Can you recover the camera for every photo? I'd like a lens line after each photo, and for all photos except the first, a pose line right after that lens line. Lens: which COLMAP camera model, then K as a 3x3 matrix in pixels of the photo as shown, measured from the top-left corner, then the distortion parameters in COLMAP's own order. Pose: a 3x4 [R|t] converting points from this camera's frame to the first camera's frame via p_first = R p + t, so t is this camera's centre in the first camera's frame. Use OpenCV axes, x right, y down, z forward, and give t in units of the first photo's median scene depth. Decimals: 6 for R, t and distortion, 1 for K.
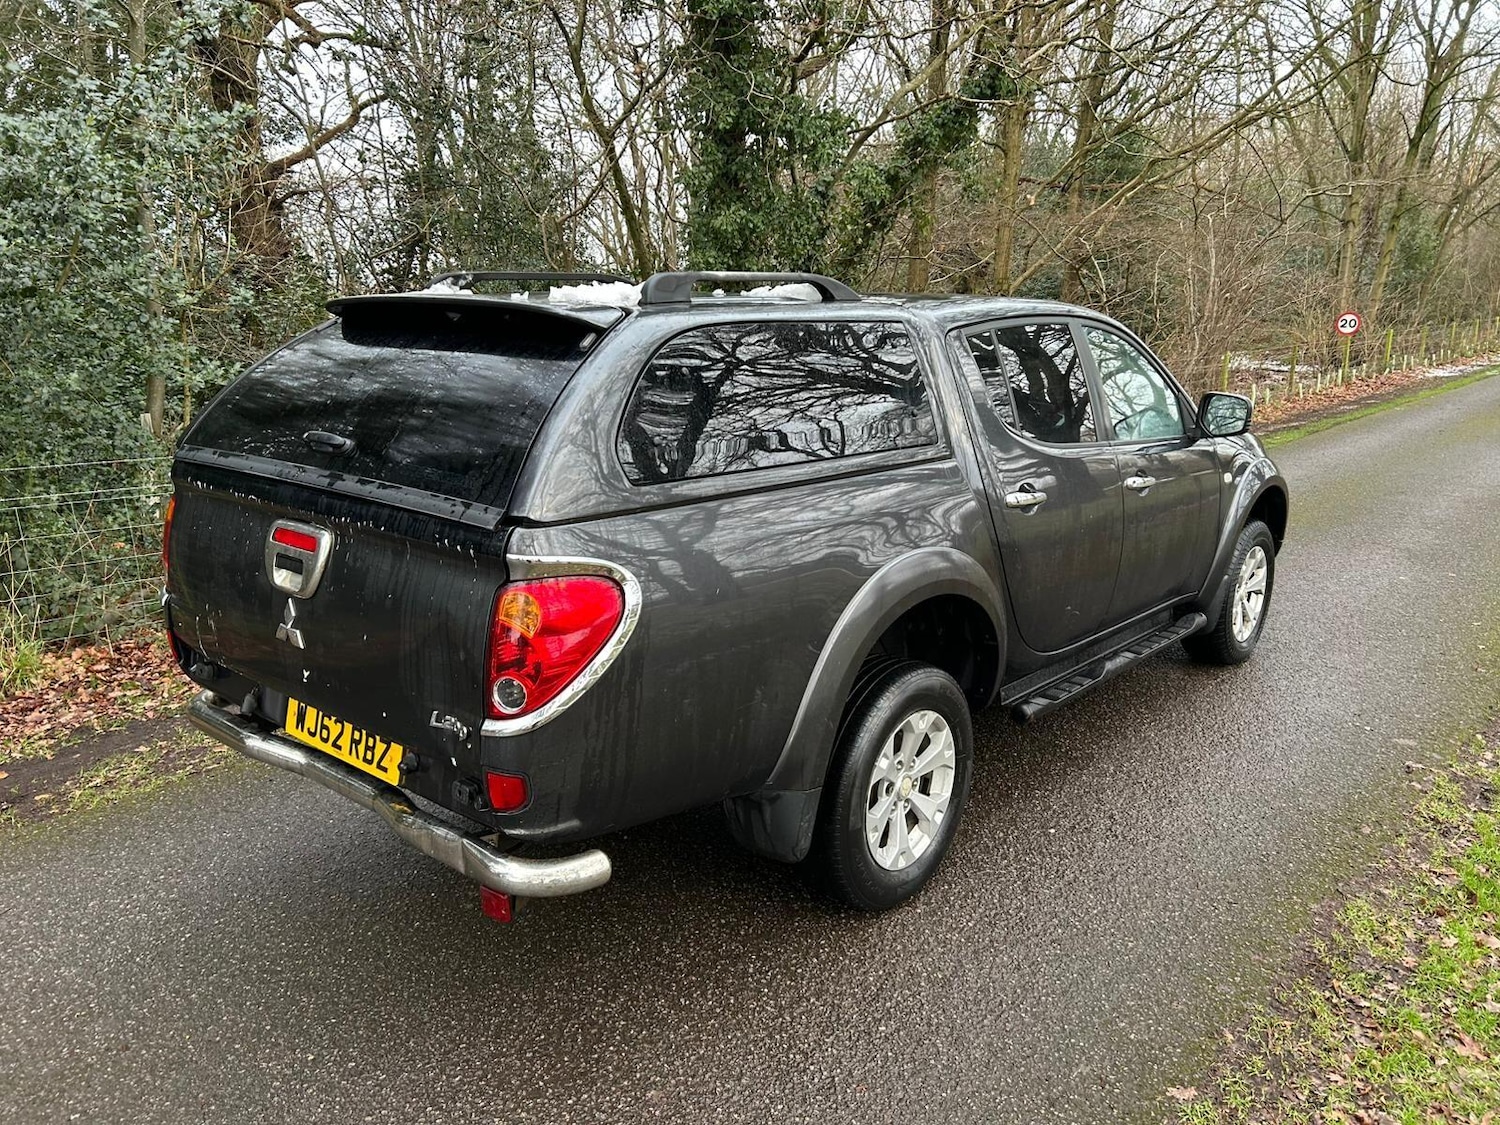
lens RADIAL K [[1125.8, 0, 731.6], [0, 1125.8, 558.7], [0, 0, 1]] dist [0.045264, -0.042264]
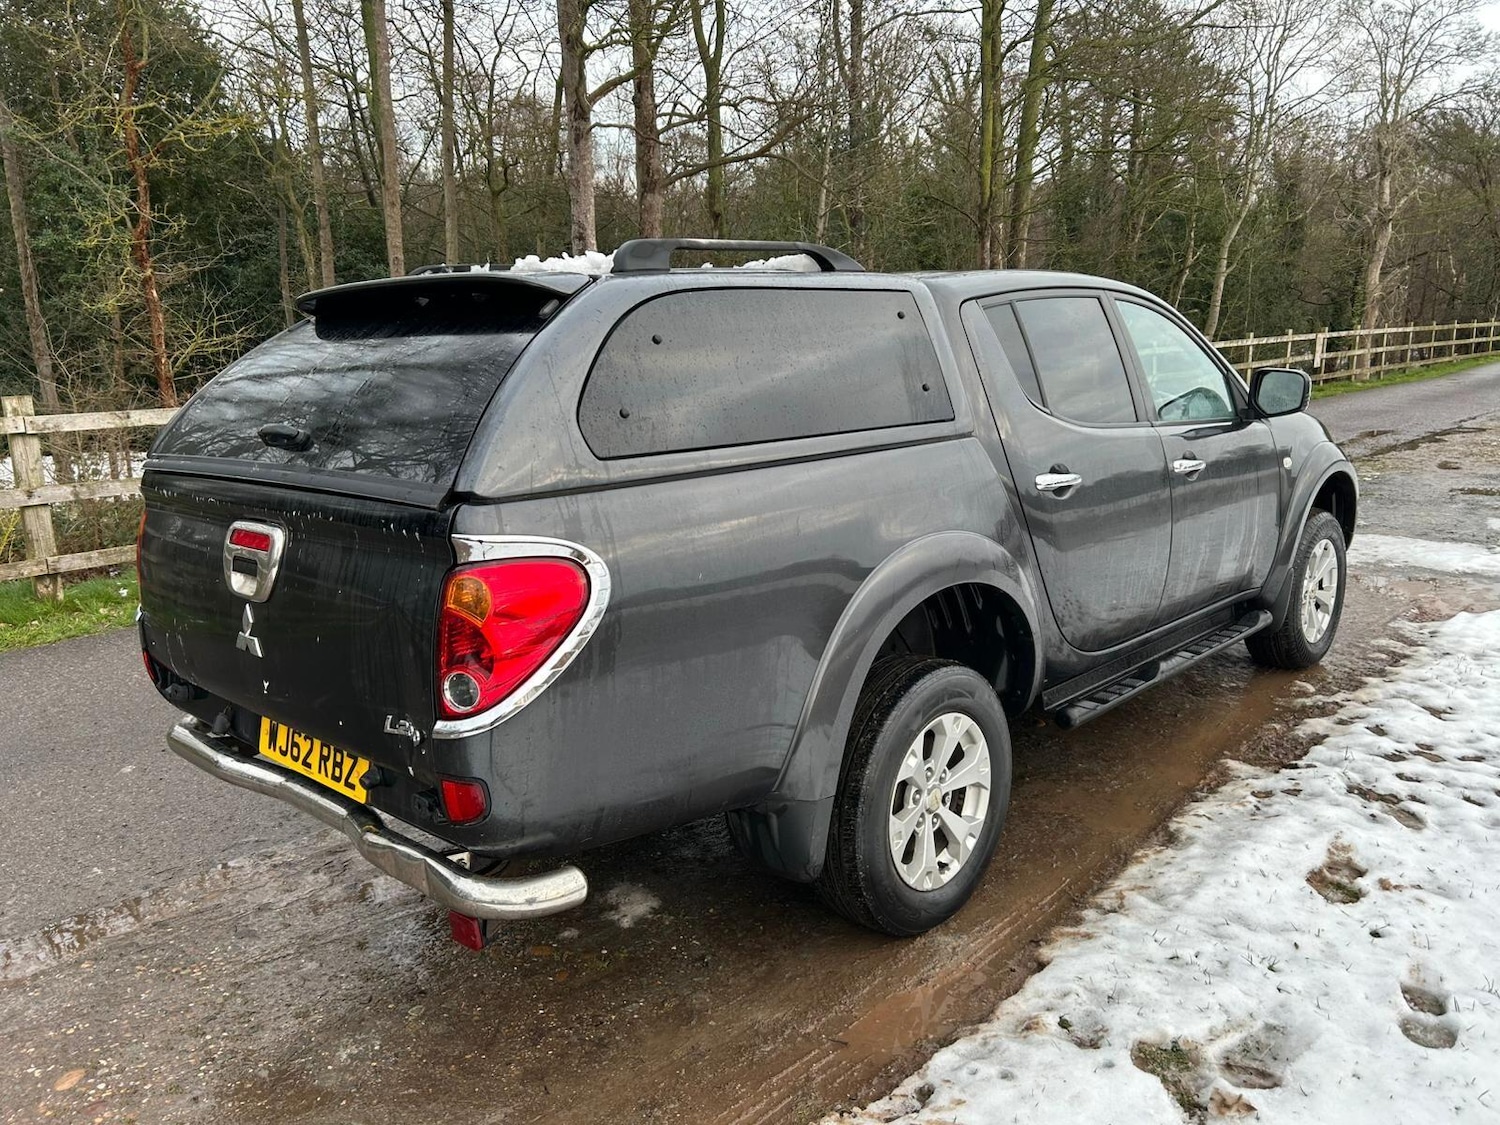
lens RADIAL K [[1125.8, 0, 731.6], [0, 1125.8, 558.7], [0, 0, 1]] dist [0.045264, -0.042264]
pose [[0.997788, -0.037374, -0.054978, 0.056852], [0.035378, 0.998695, -0.036842, 0.044619], [0.056283, 0.034815, 0.997808, 0.089556]]
